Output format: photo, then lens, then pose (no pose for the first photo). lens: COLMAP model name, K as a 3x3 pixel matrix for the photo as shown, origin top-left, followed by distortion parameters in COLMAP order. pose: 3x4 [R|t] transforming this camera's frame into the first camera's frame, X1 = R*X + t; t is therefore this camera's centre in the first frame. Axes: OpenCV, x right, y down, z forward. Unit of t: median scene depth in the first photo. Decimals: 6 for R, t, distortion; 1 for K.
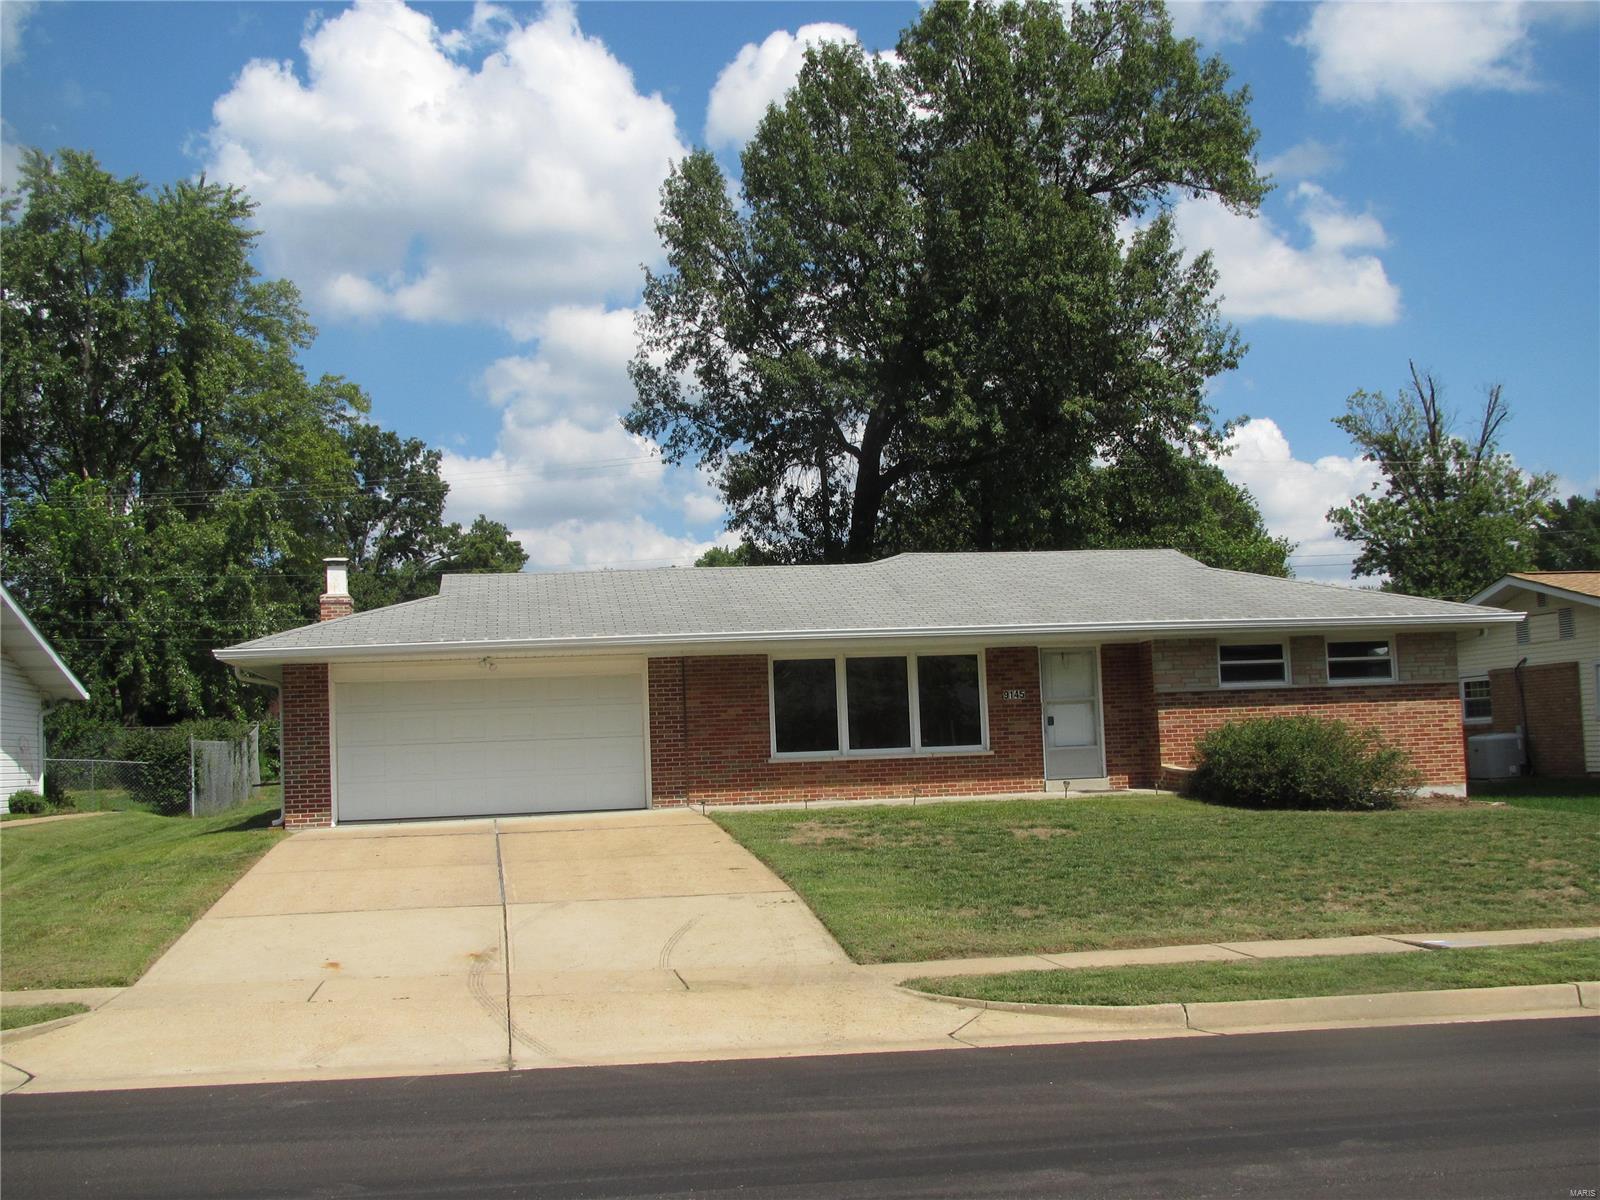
lens RADIAL K [[1727.7, 0, 800.0], [0, 1727.7, 600.0], [0, 0, 1]] dist [-0.002853, -0.168761]
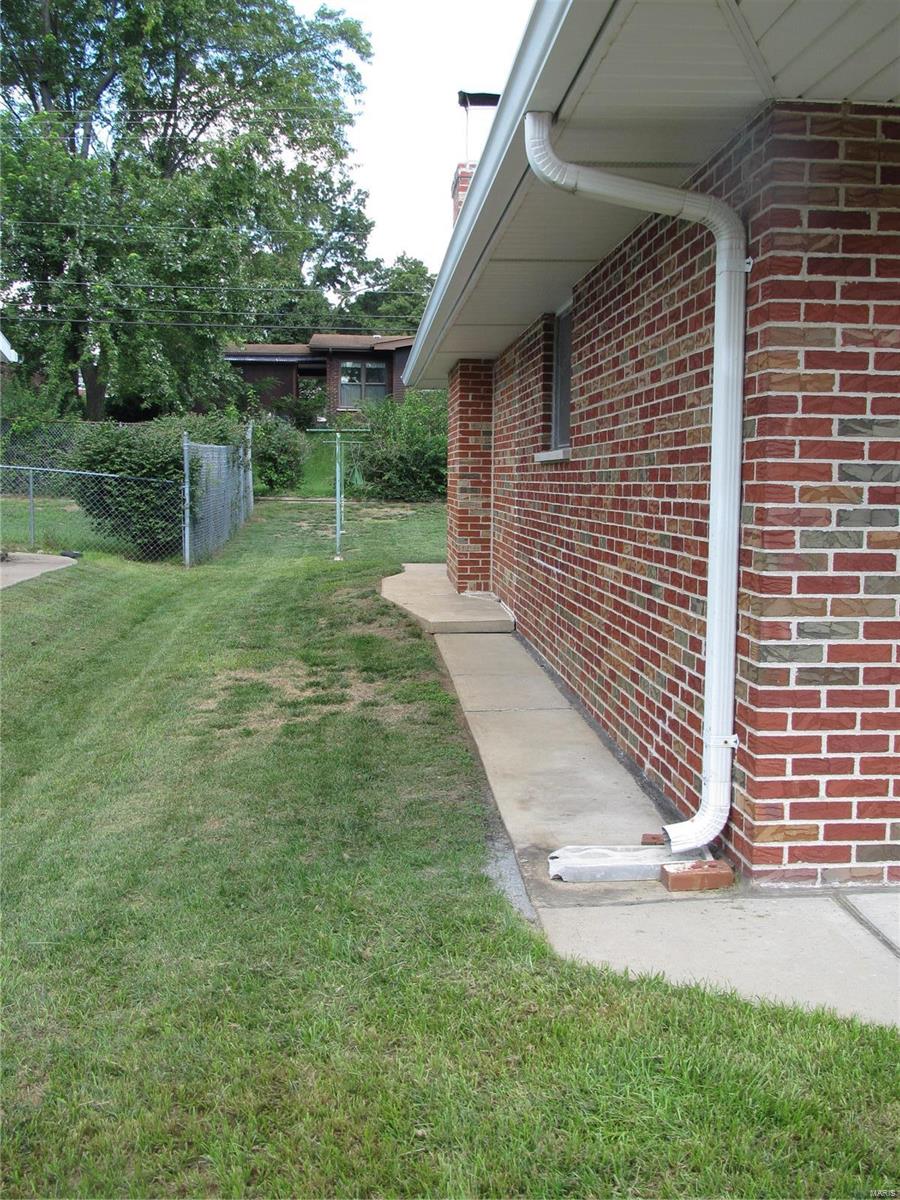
lens RADIAL K [[1295.8, 0, 450.0], [0, 1295.8, 600.0], [0, 0, 1]] dist [-0.002853, -0.168761]
pose [[0.992870, 0.055640, -0.105416, -0.127987], [-0.034527, 0.980702, 0.192435, 0.027266], [0.114089, -0.187424, 0.975631, 0.337876]]
